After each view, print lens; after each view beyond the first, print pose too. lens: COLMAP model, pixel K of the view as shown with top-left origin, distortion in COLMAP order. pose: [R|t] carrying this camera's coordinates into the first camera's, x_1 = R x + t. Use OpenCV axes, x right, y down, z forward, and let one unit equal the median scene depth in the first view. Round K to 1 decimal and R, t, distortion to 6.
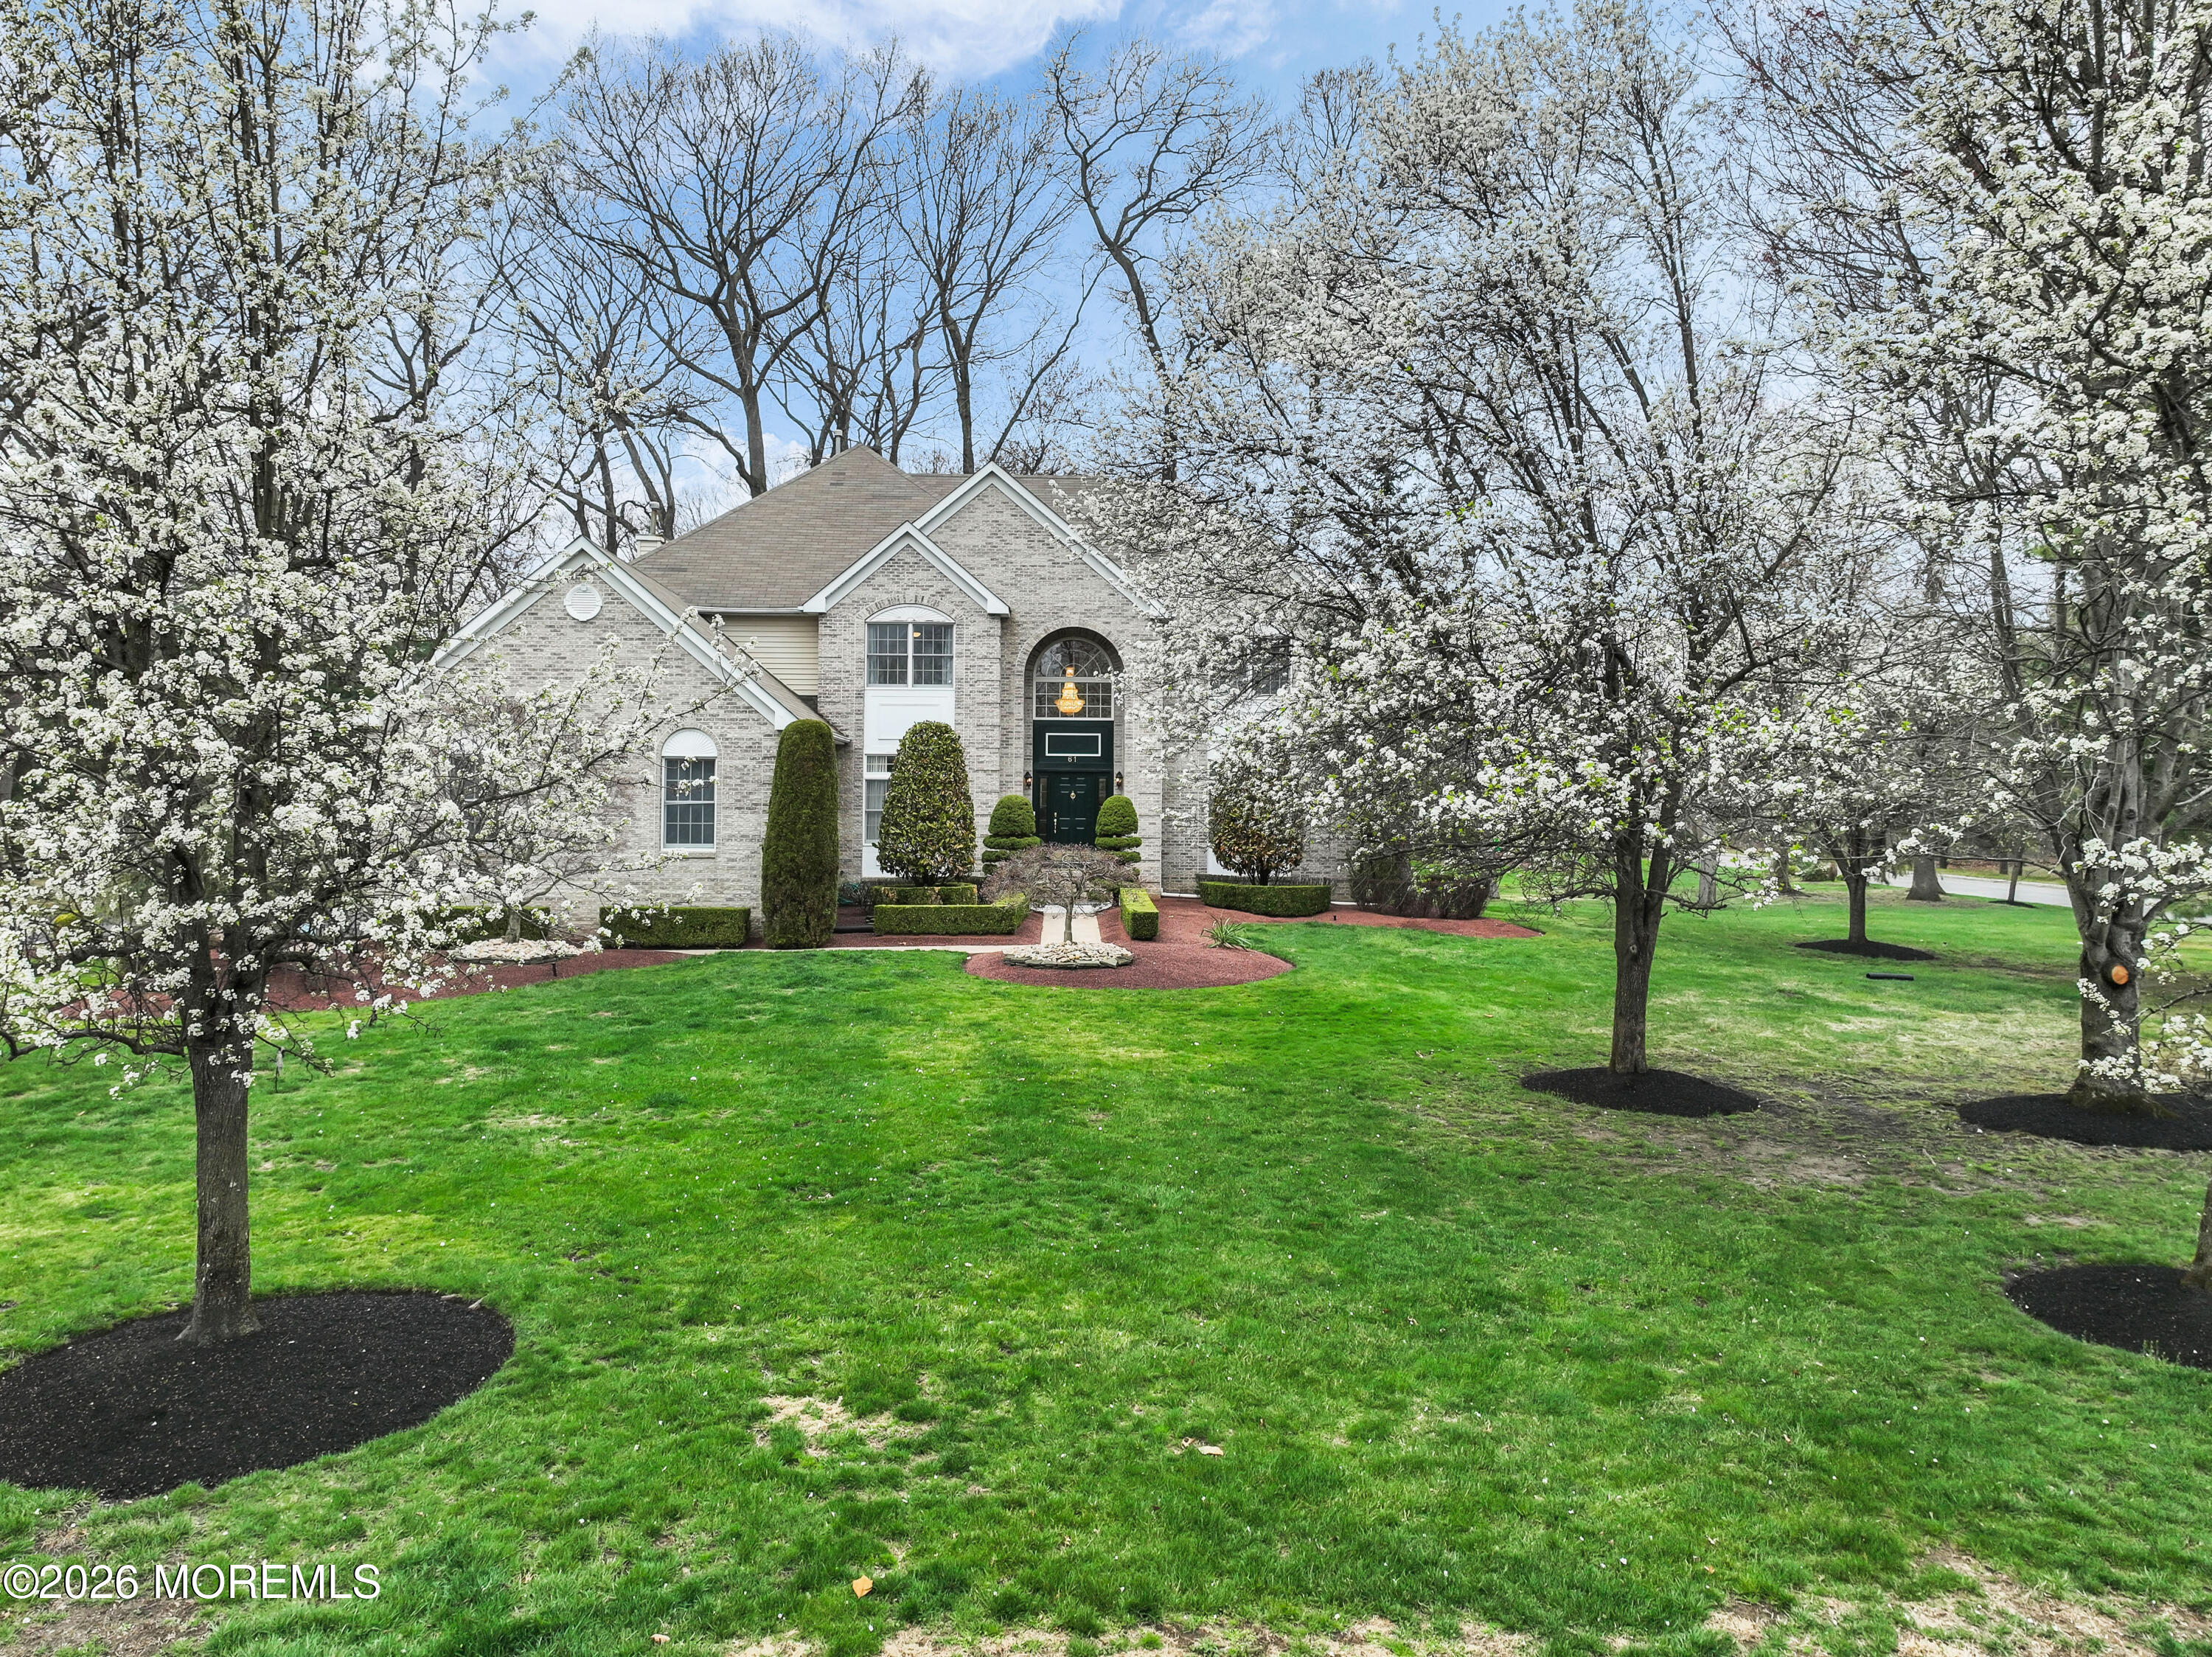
lens RADIAL K [[1548.8, 0, 1106.0], [0, 1548.8, 828.5], [0, 0, 1]] dist [-0.001952, 0.000468]
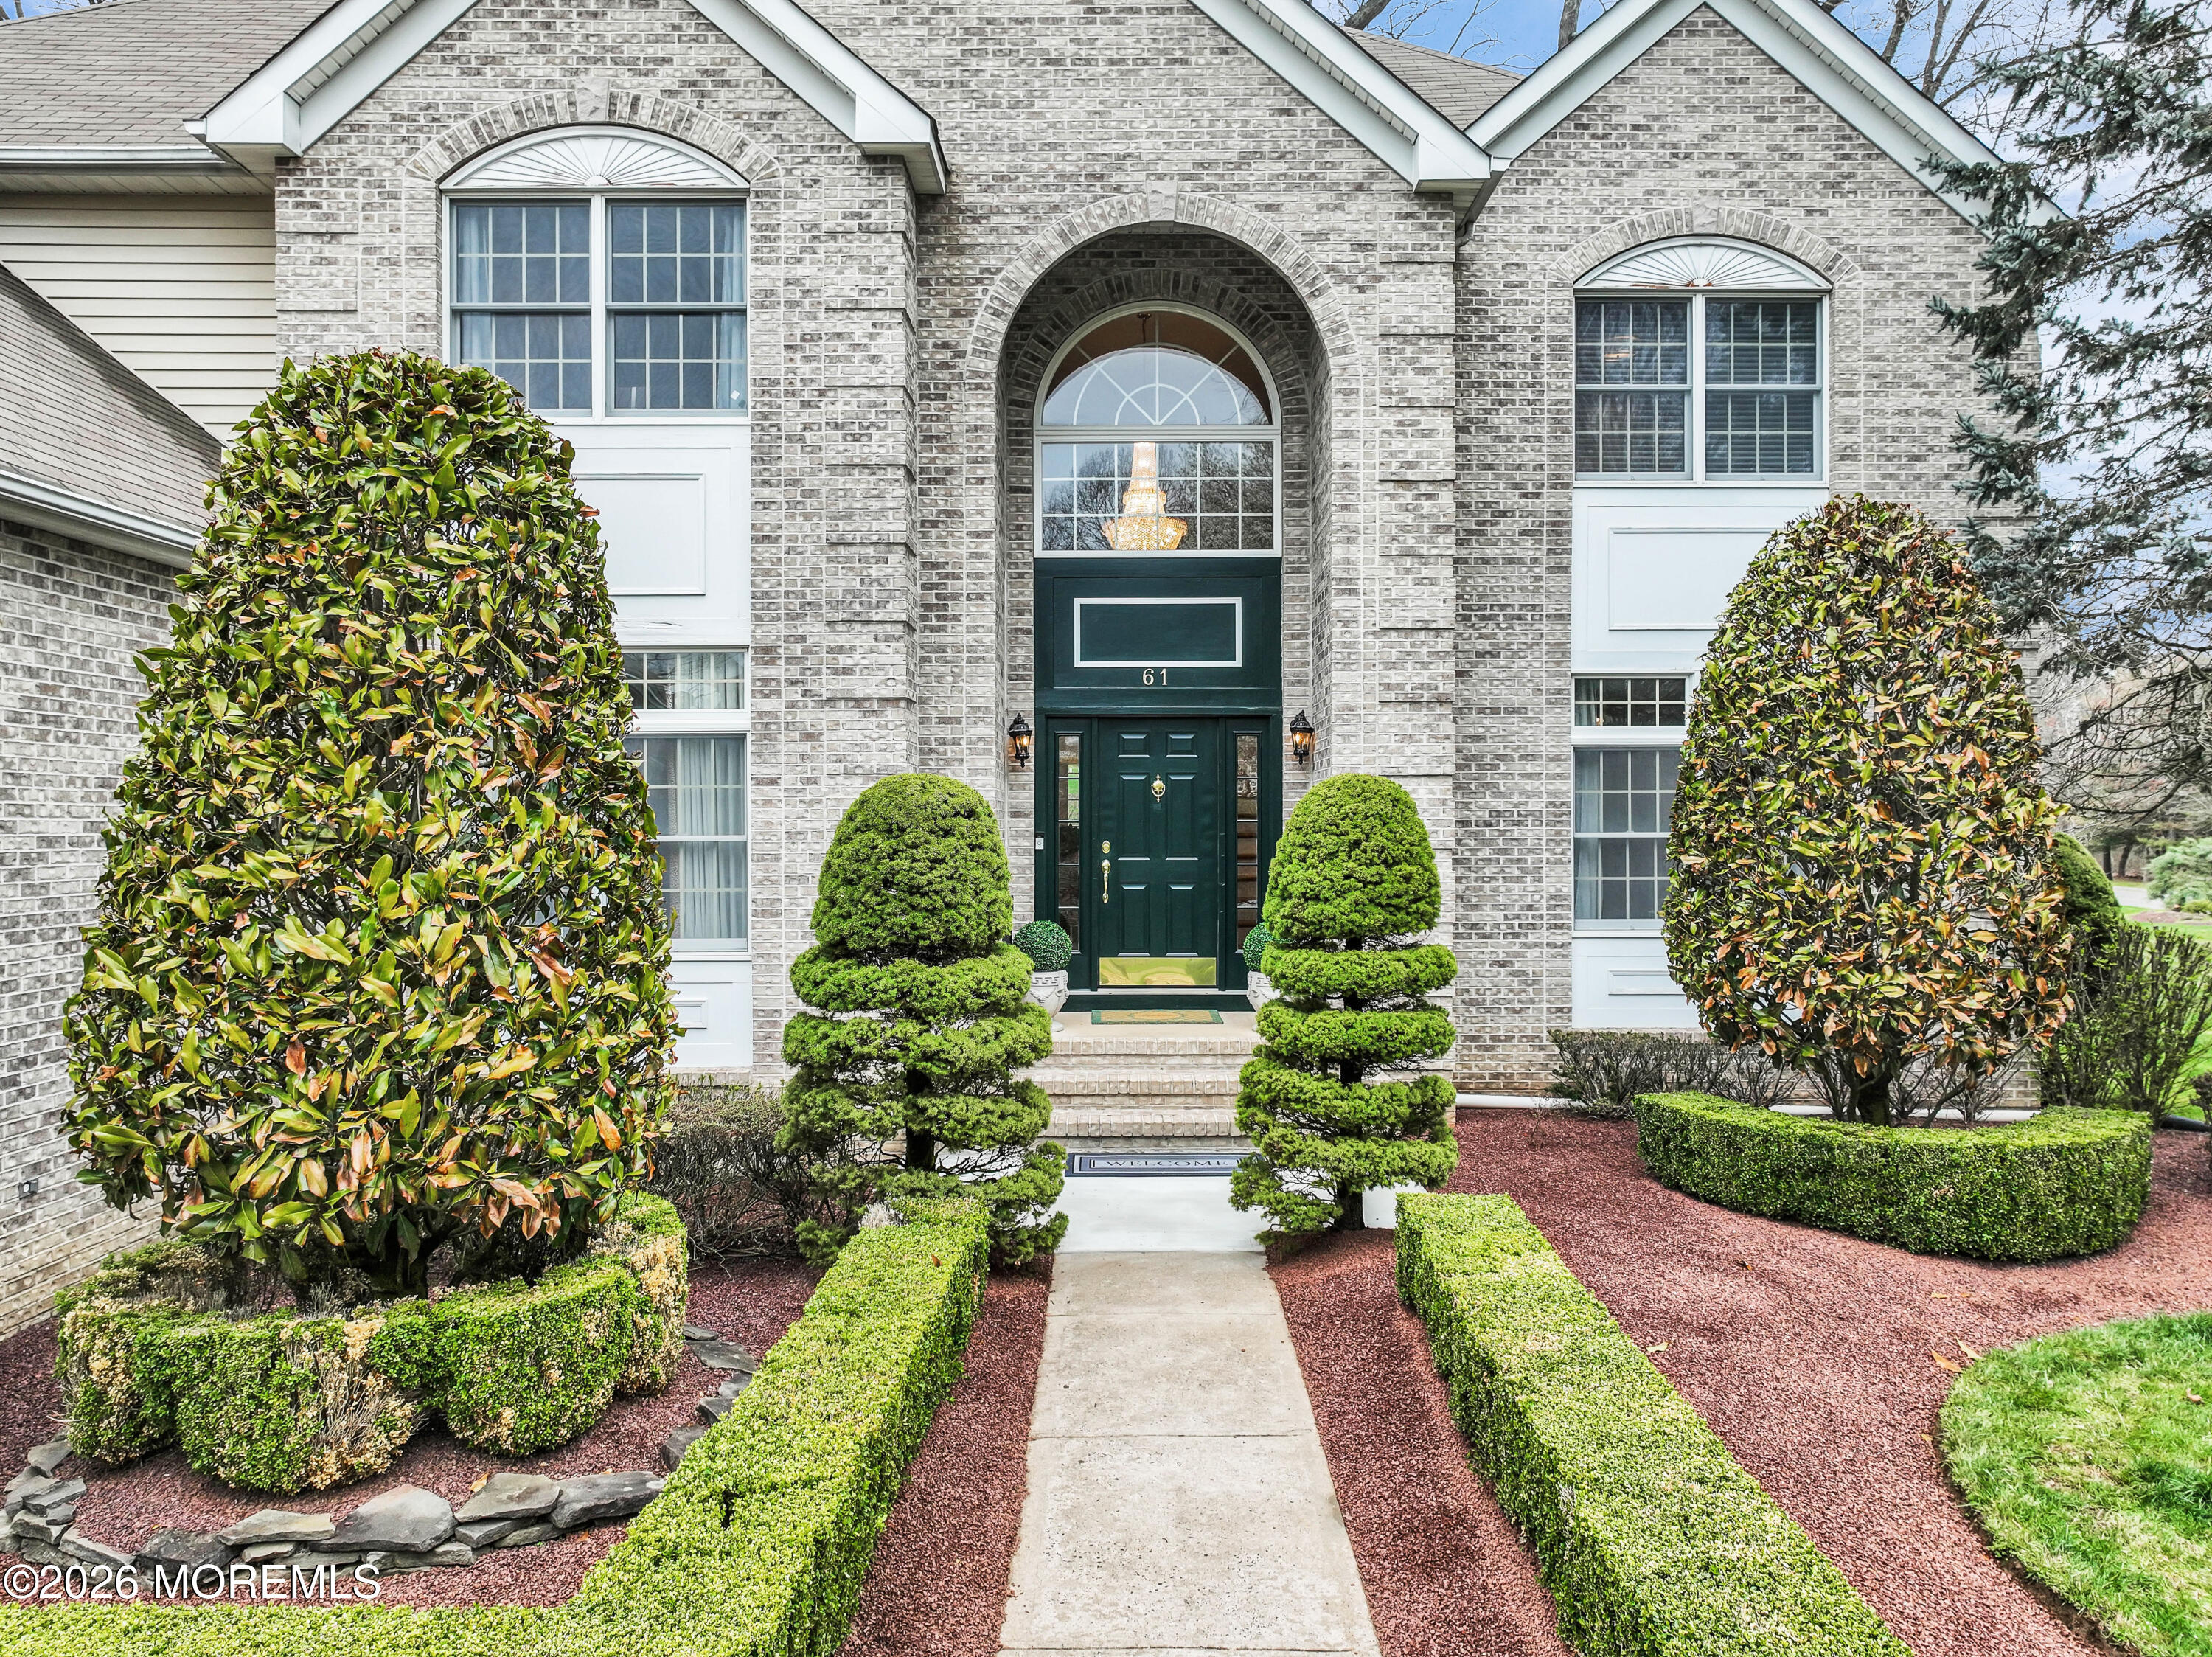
lens RADIAL K [[1548.8, 0, 1106.0], [0, 1548.8, 828.5], [0, 0, 1]] dist [-0.001952, 0.000468]
pose [[0.999063, -0.009368, -0.042246, -0.019964], [0.008919, 0.999902, -0.010806, -0.009880], [0.042343, 0.010419, 0.999049, 0.719282]]
